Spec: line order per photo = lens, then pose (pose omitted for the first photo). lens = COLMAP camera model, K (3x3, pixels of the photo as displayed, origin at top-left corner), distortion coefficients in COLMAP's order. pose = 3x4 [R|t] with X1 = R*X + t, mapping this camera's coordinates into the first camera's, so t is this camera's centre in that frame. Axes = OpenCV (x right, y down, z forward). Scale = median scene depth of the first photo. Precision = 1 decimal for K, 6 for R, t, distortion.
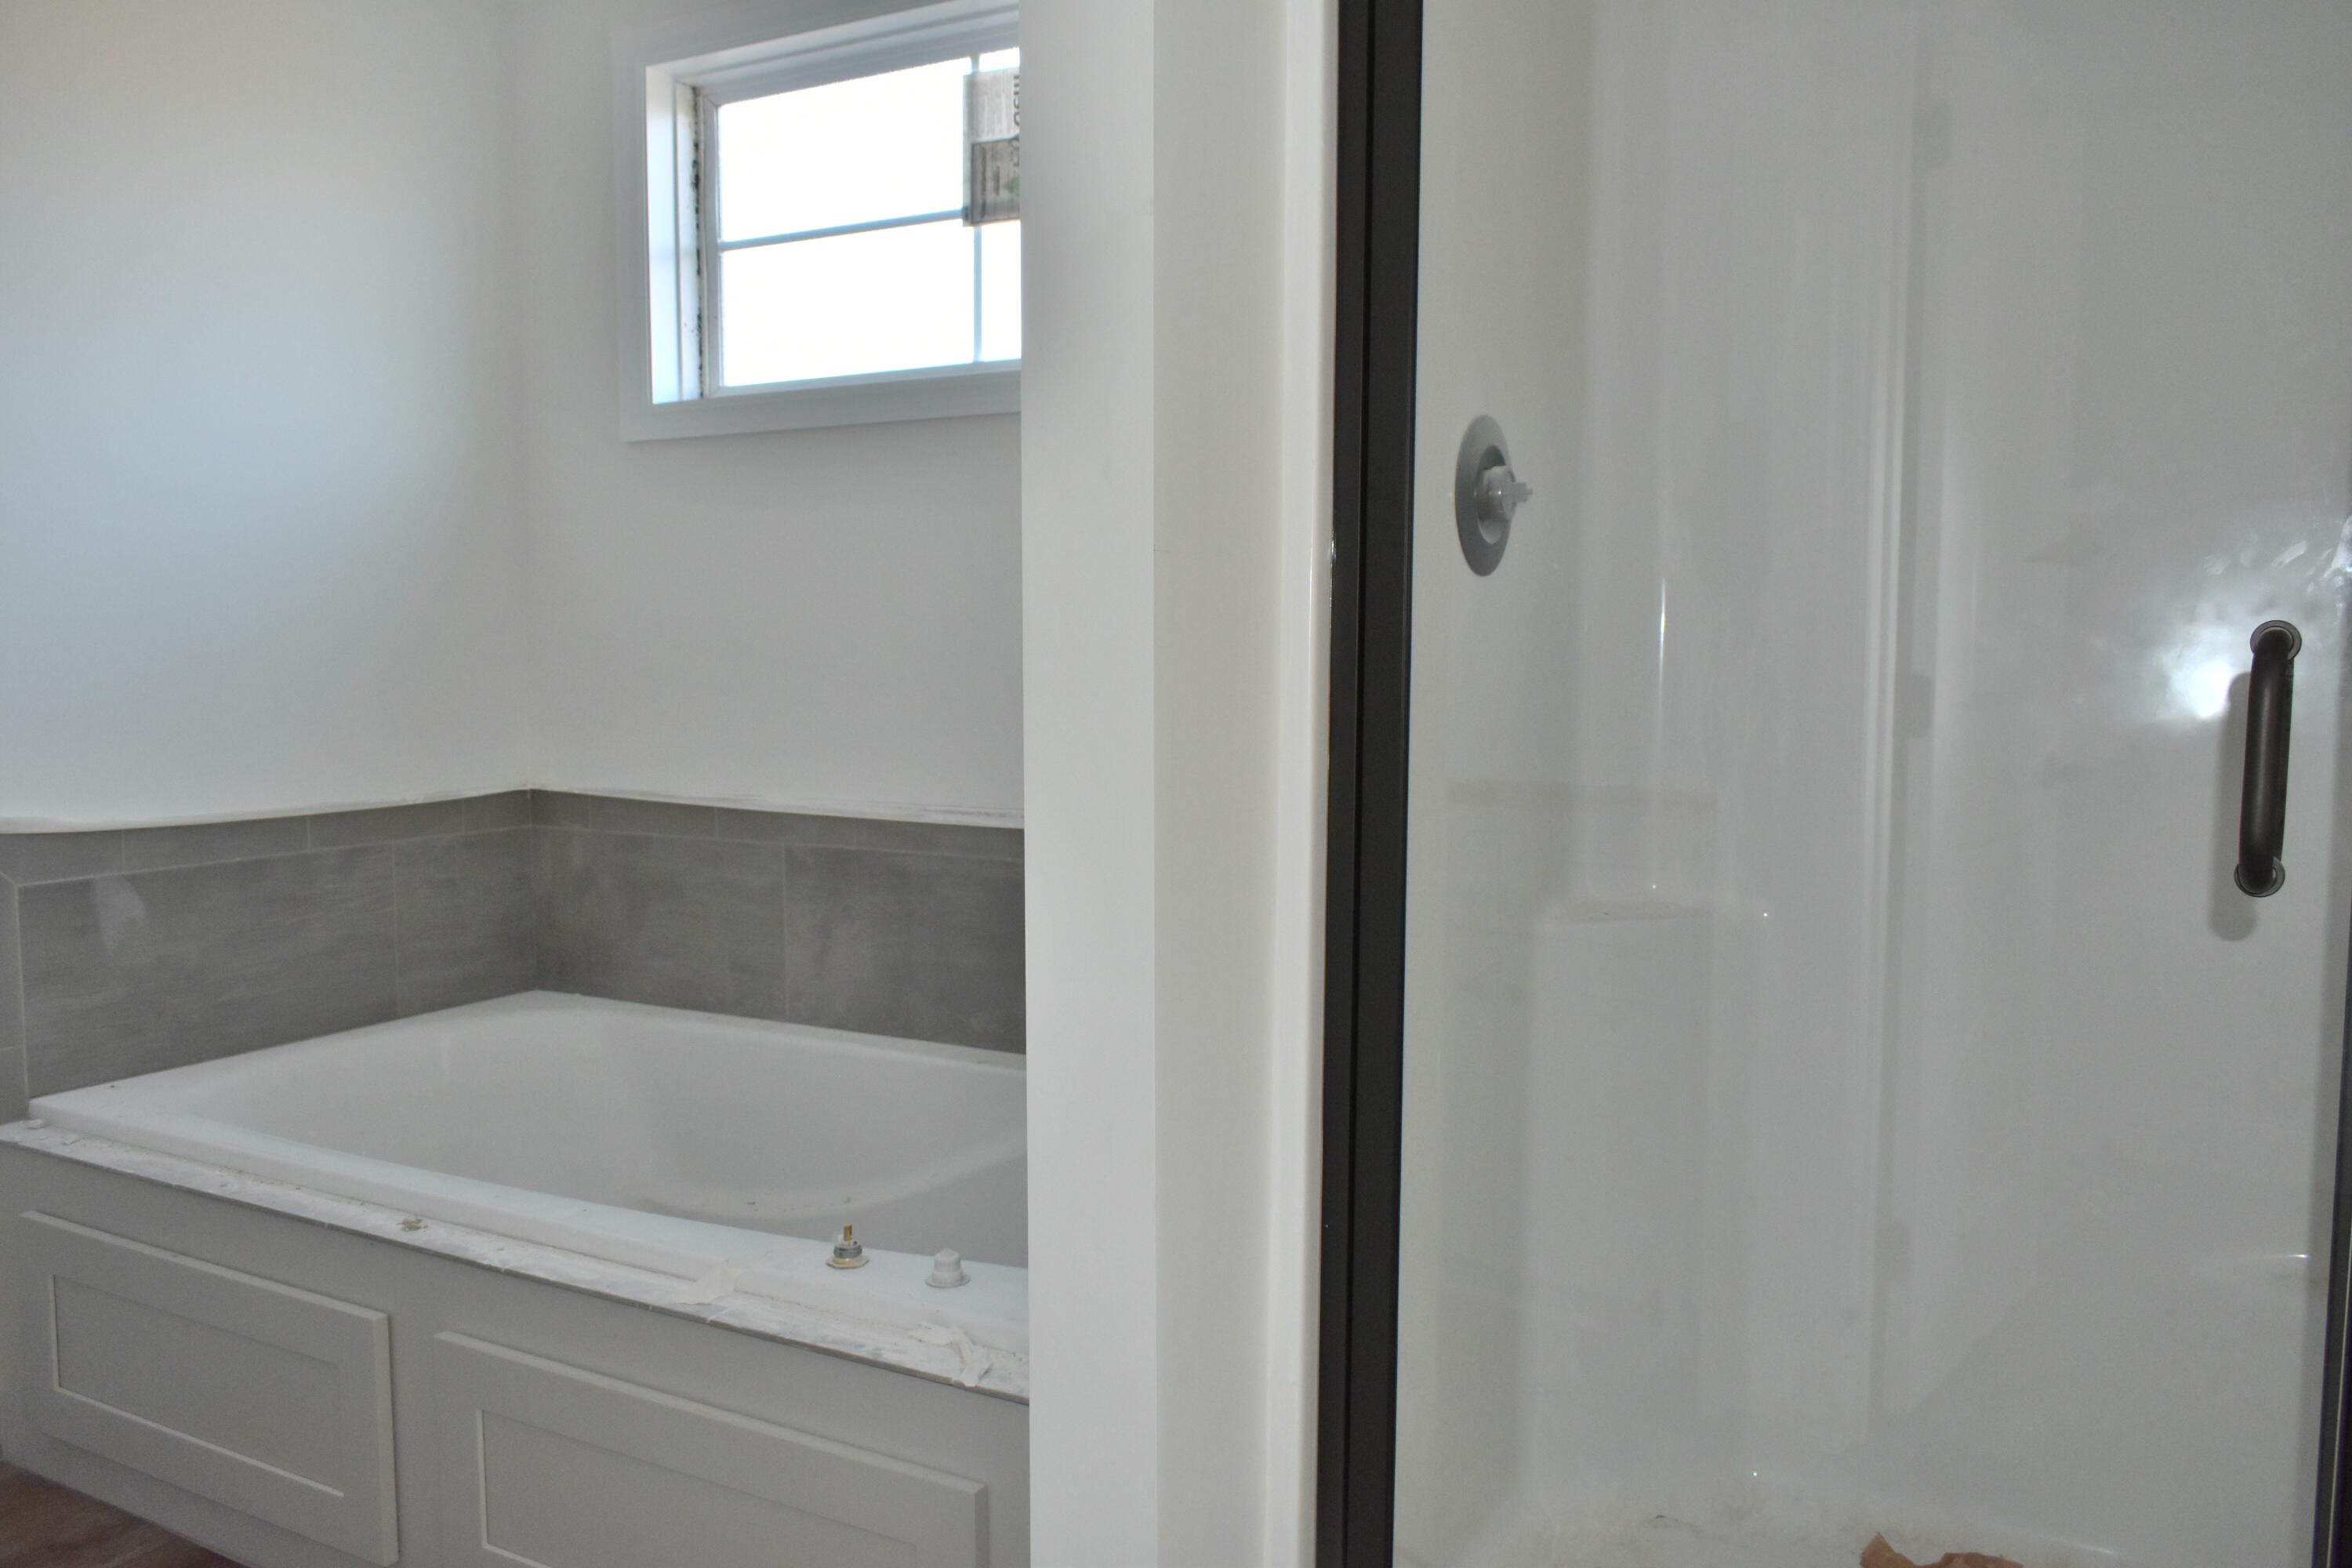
lens RADIAL K [[1821.6, 0, 1161.5], [0, 1821.6, 782.9], [0, 0, 1]] dist [-0.024677, 0.017625]
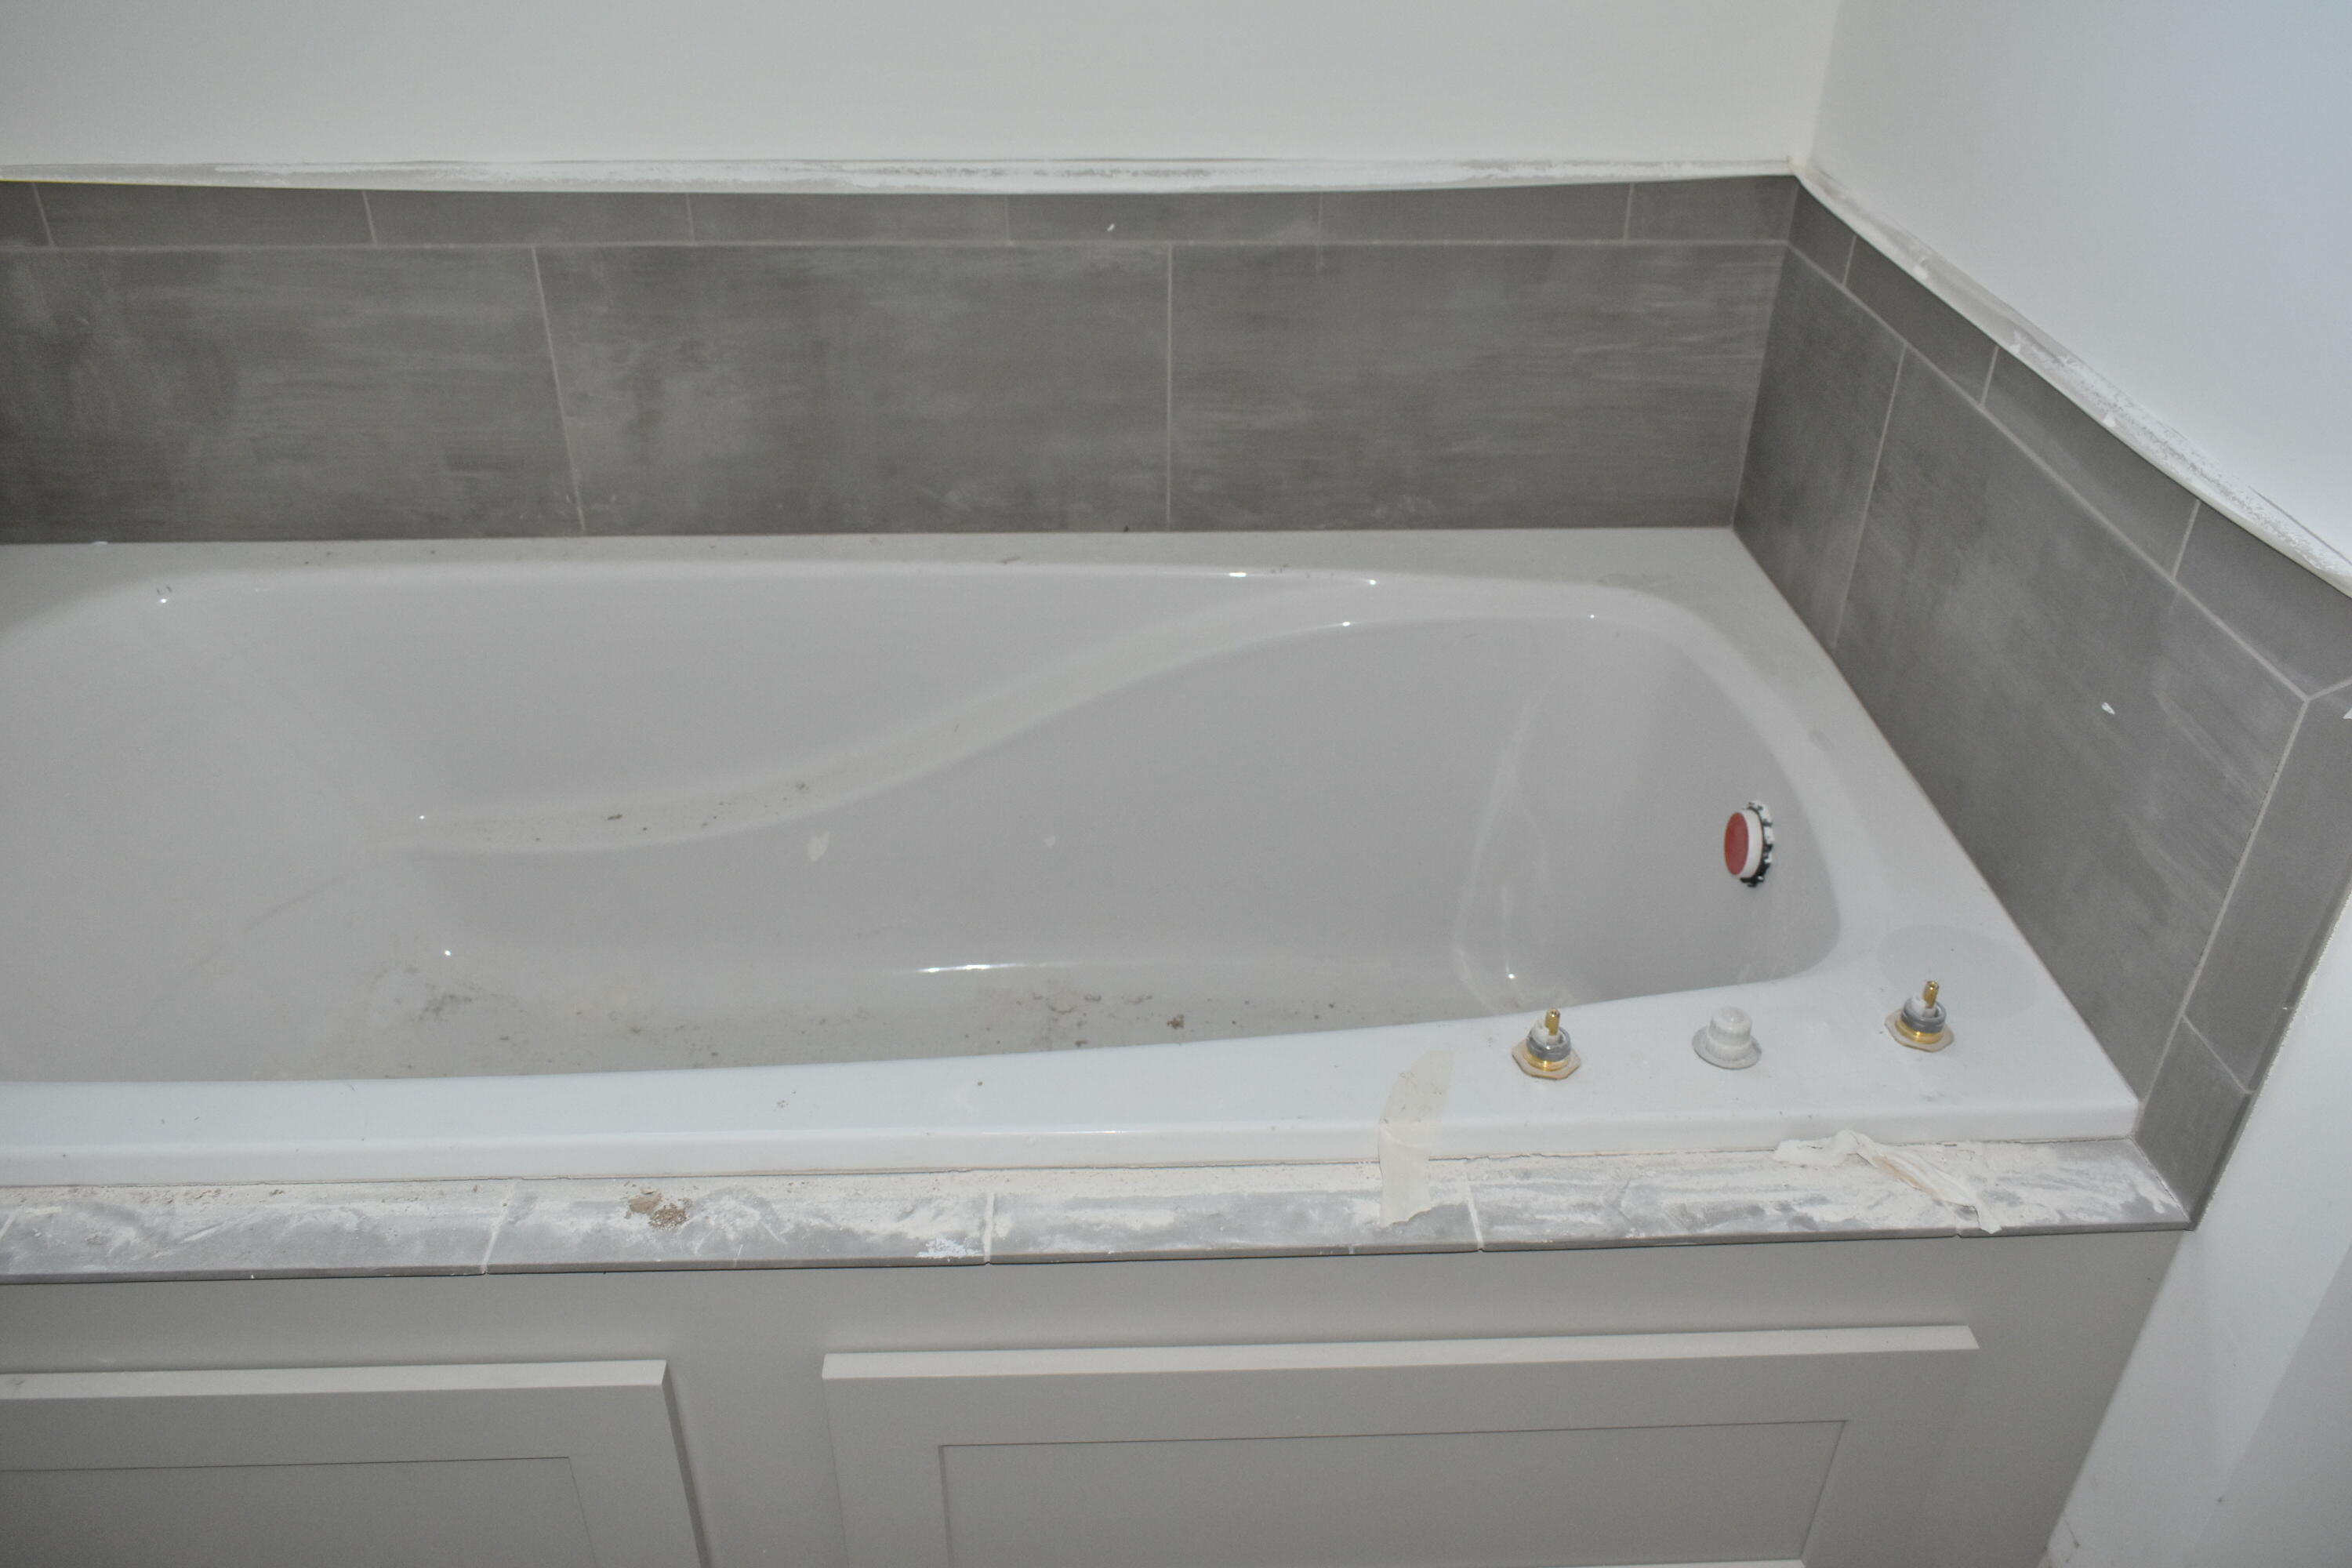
lens RADIAL K [[1821.6, 0, 1189.7], [0, 1821.6, 786.0], [0, 0, 1]] dist [-0.024677, 0.017625]
pose [[0.852009, -0.266000, 0.450915, -0.340921], [0.036154, 0.889142, 0.456201, -0.070412], [-0.522277, -0.372386, 0.767174, 0.392305]]
